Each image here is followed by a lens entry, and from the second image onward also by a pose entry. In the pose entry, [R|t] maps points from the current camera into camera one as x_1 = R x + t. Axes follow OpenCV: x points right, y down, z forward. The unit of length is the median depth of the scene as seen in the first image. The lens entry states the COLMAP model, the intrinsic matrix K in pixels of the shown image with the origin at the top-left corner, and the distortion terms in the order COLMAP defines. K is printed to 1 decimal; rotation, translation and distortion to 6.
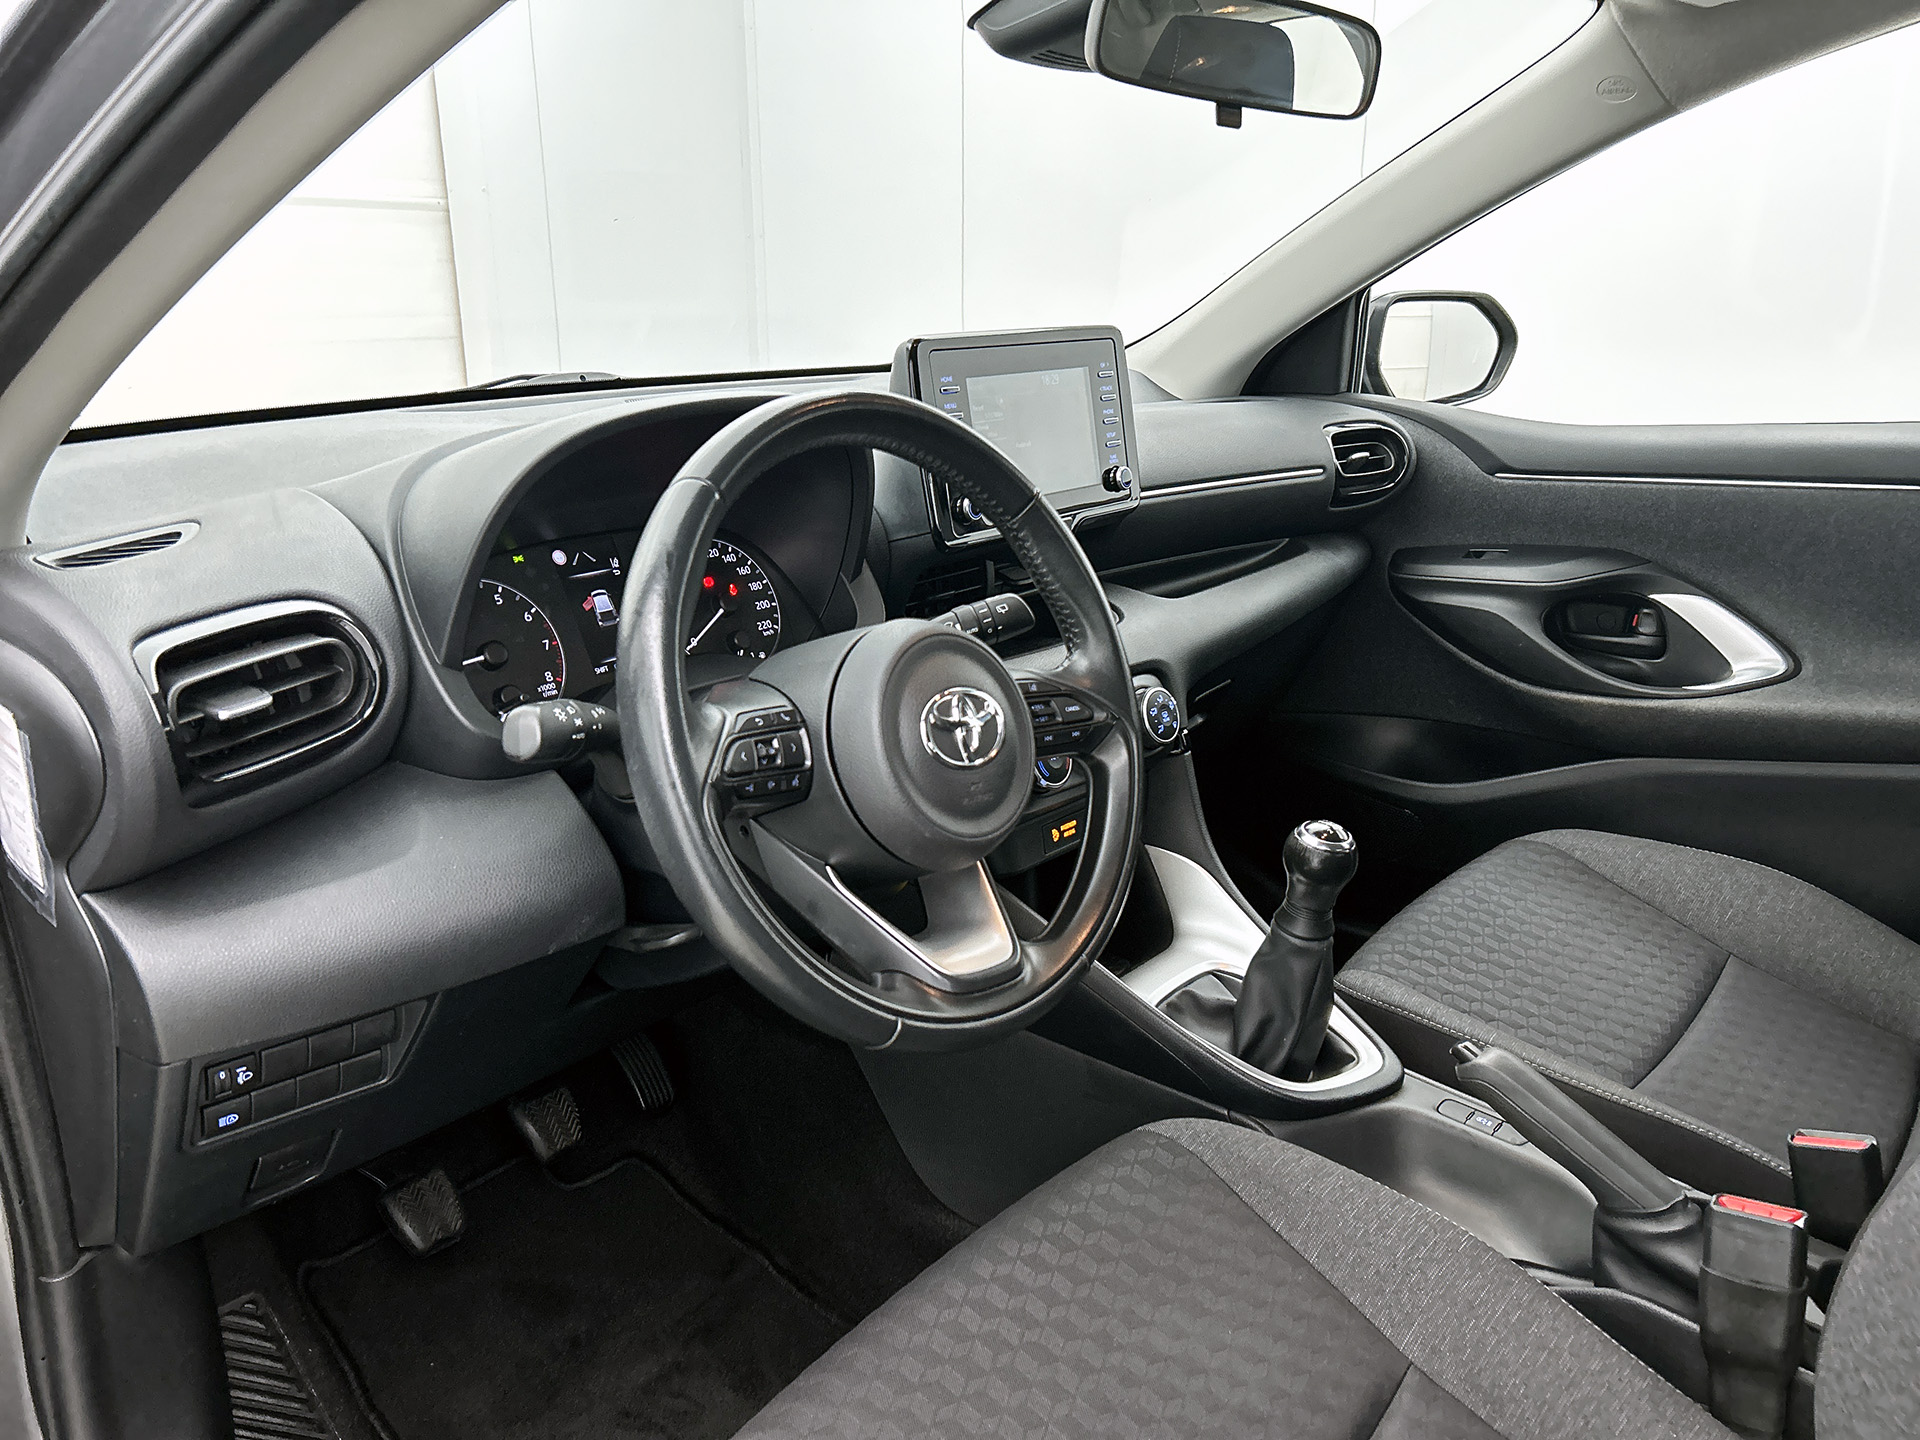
lens RADIAL K [[1458.6, 0, 960.0], [0, 1458.6, 720.0], [0, 0, 1]] dist [0.037903, -0.002638]
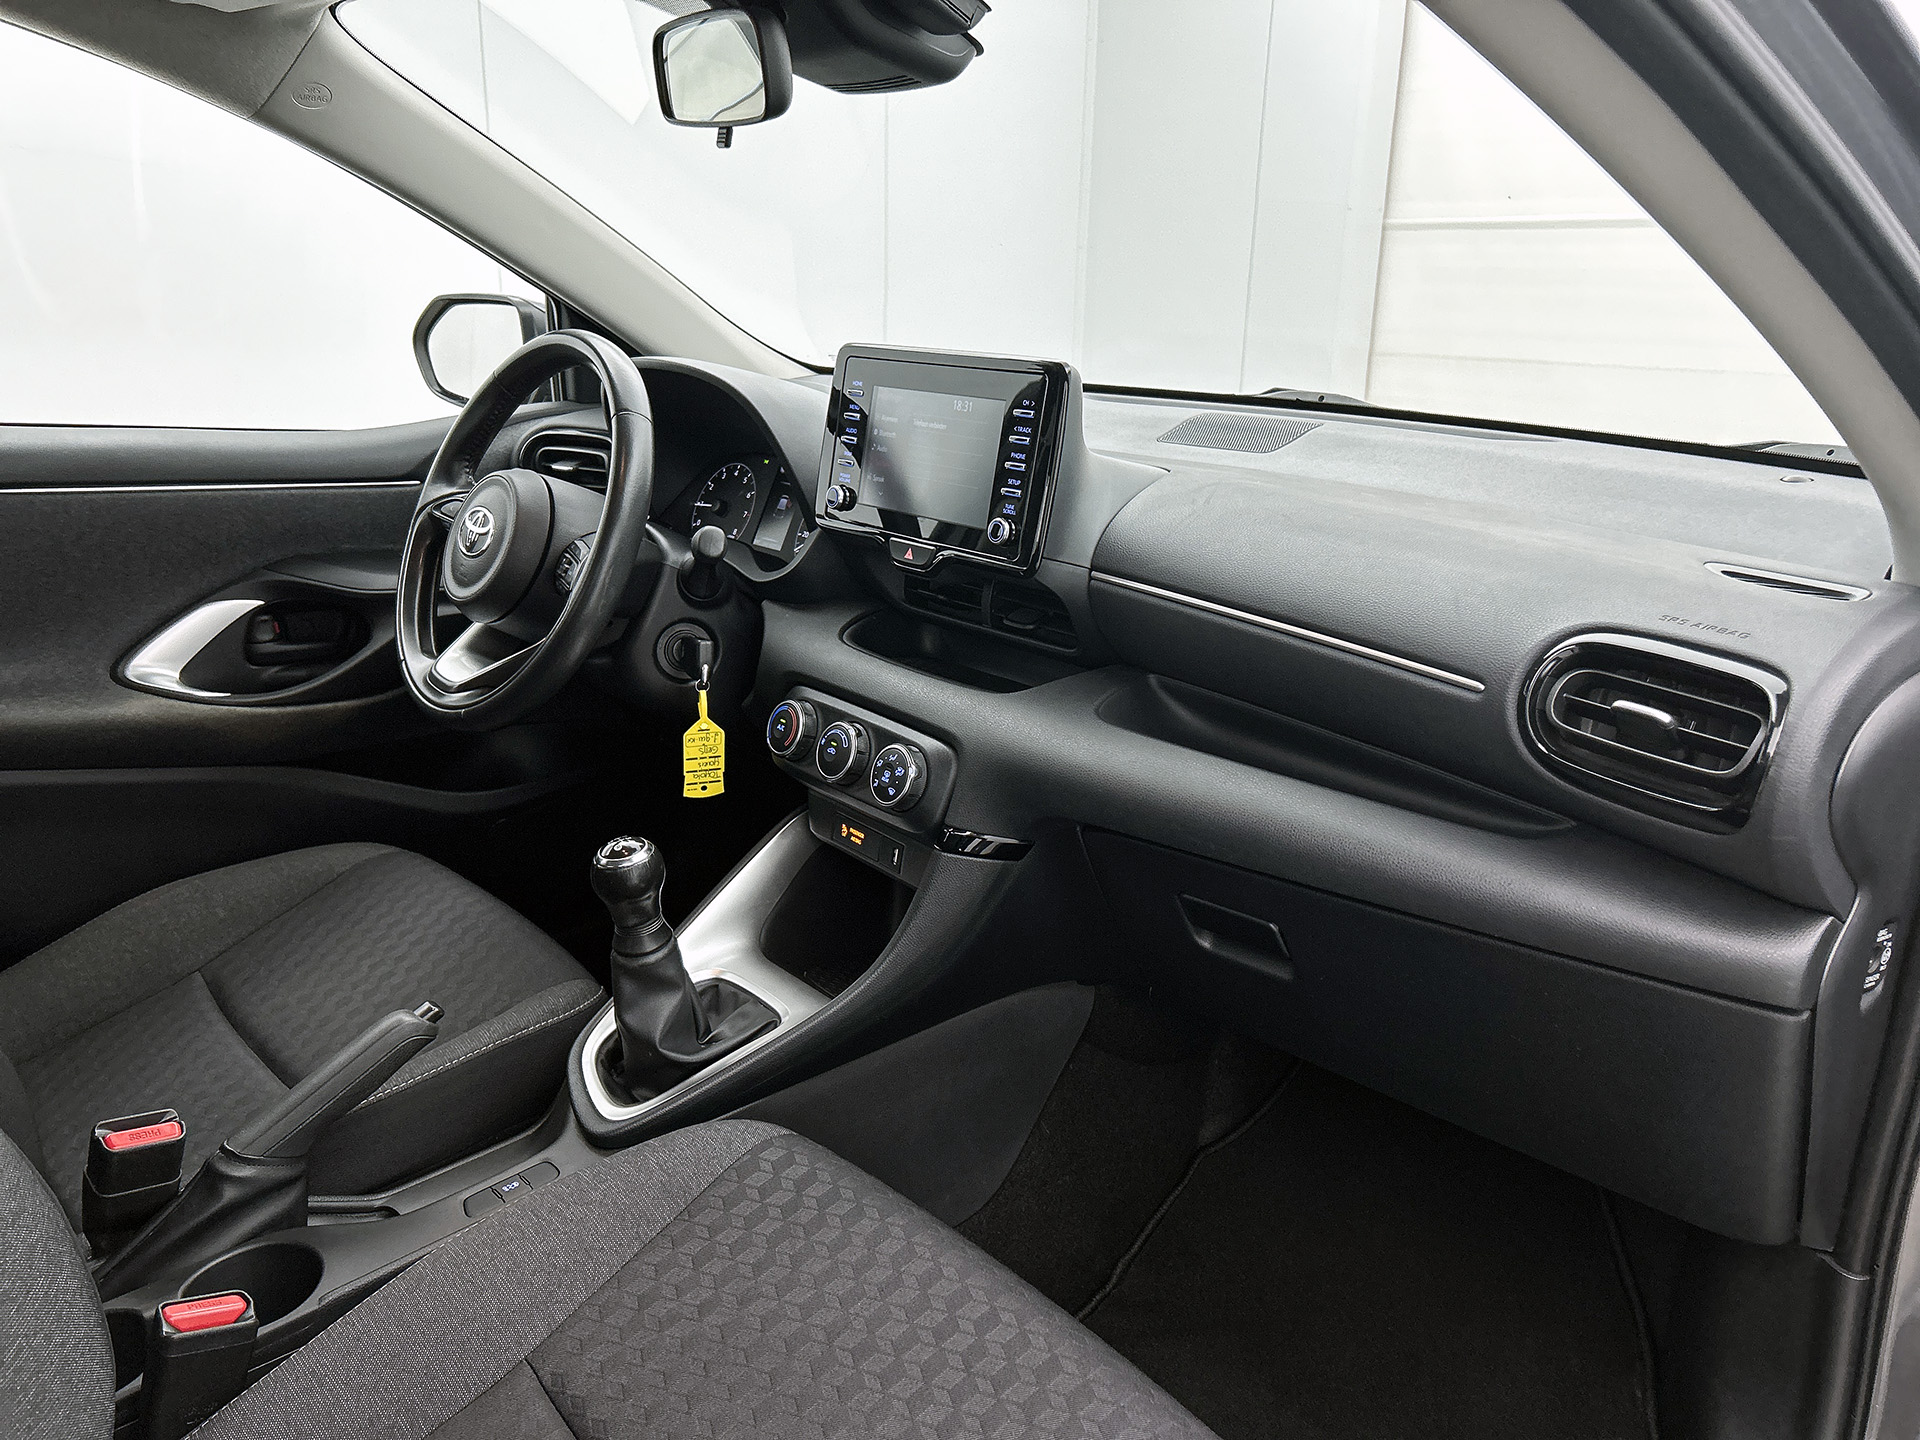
lens RADIAL K [[1458.6, 0, 960.0], [0, 1458.6, 720.0], [0, 0, 1]] dist [0.037903, -0.002638]
pose [[-0.147259, 0.288775, -0.946004, 1.007473], [-0.311608, 0.894182, 0.321463, -0.349067], [0.938731, 0.342121, -0.041692, 1.088043]]
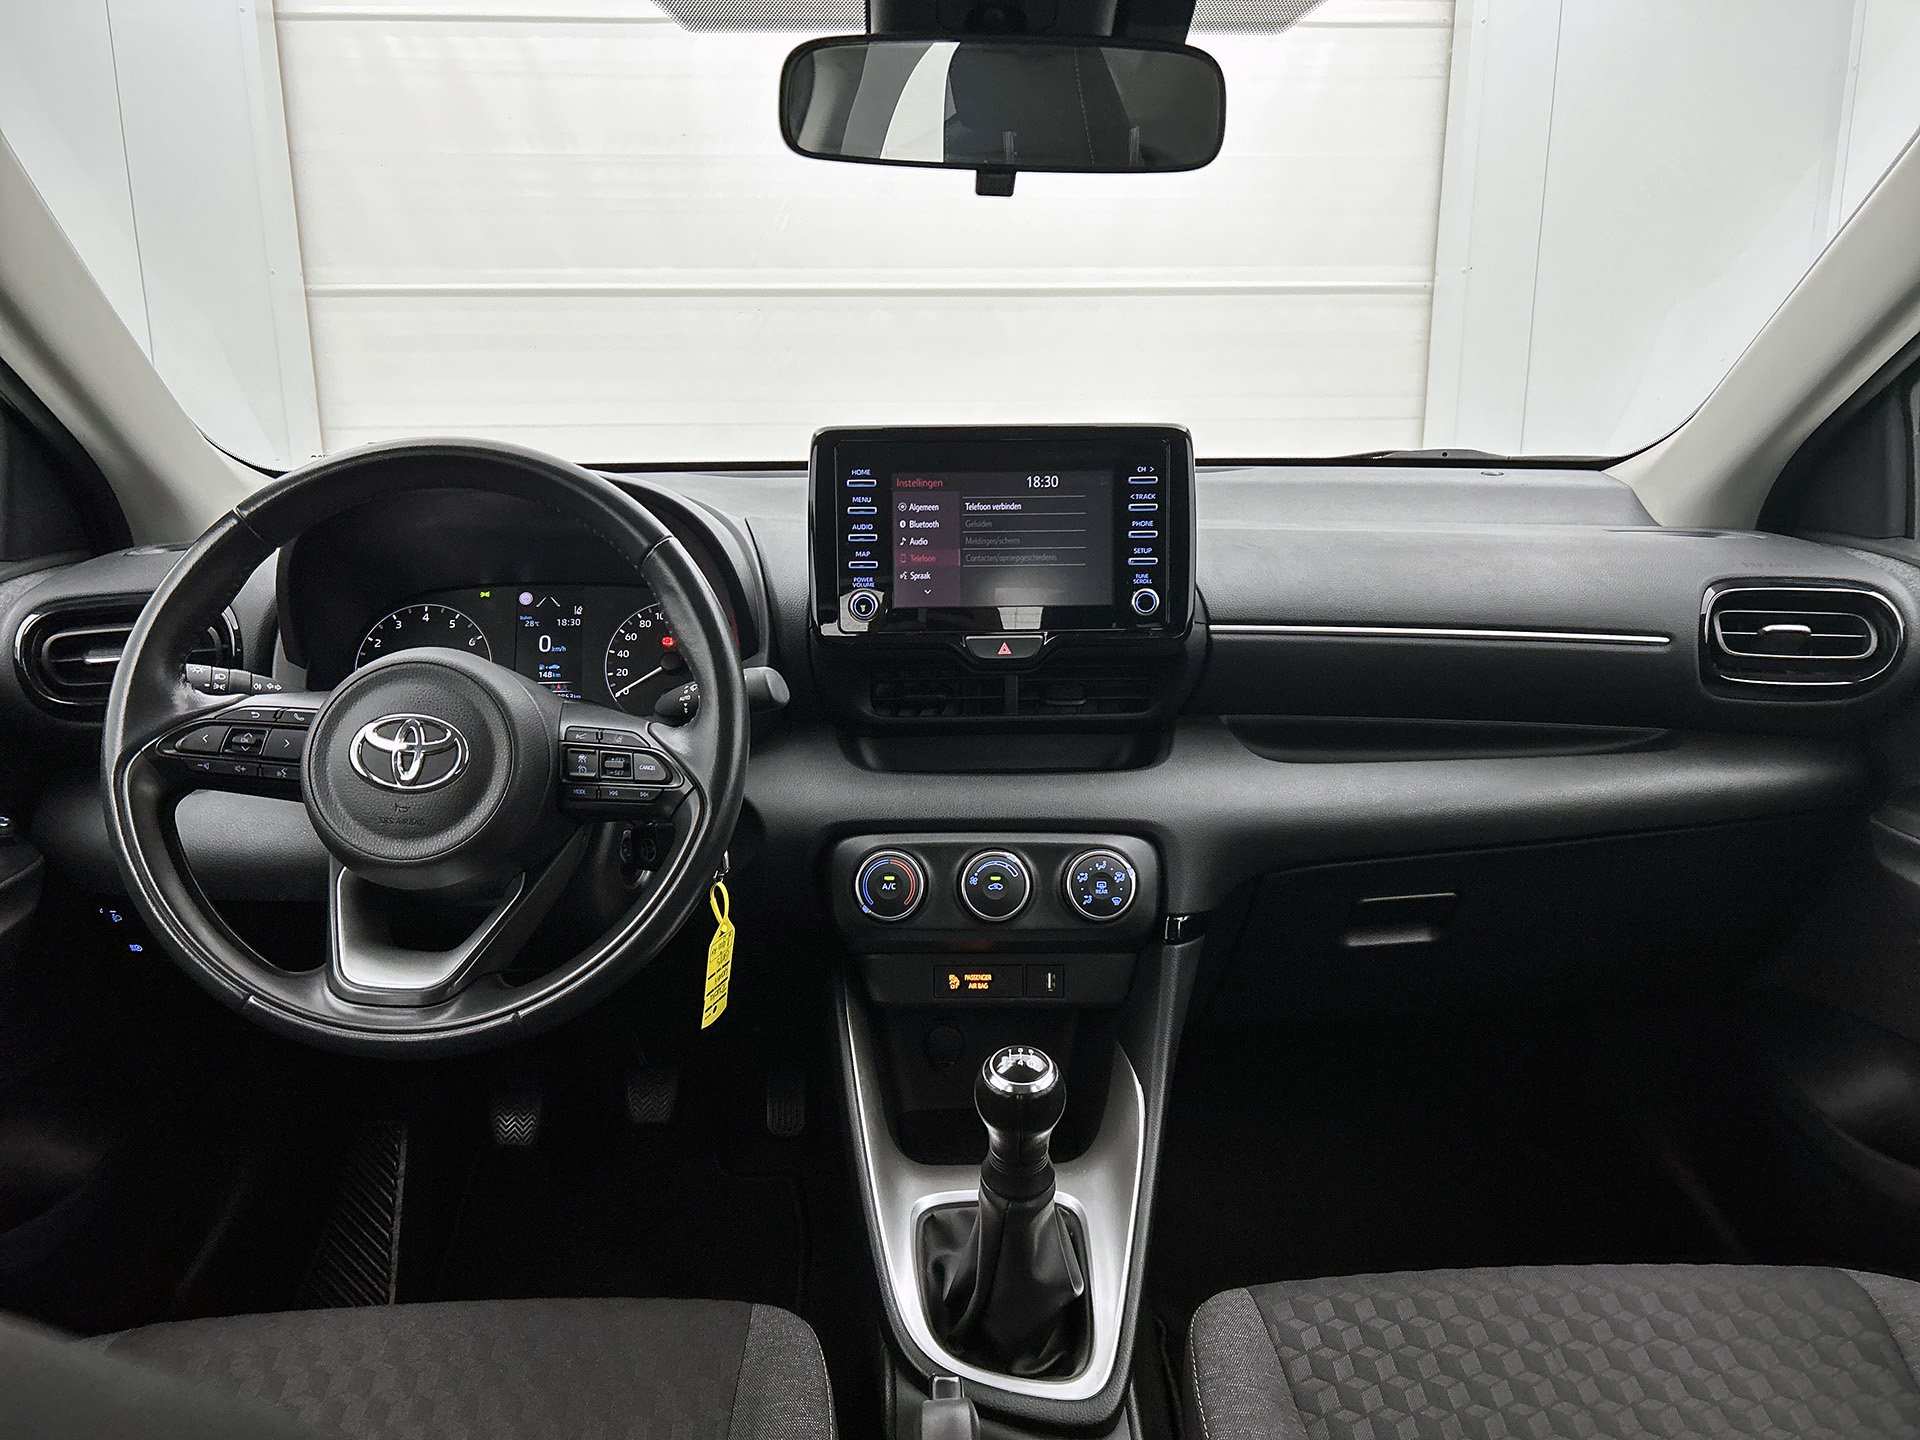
lens RADIAL K [[1476.6, 0, 960.0], [0, 1476.6, 720.0], [0, 0, 1]] dist [0.005553, 0.000775]
pose [[0.673817, 0.178937, -0.716905, 0.682079], [-0.214776, 0.975773, 0.041681, -0.114861], [0.706995, 0.125889, 0.695924, 0.353235]]
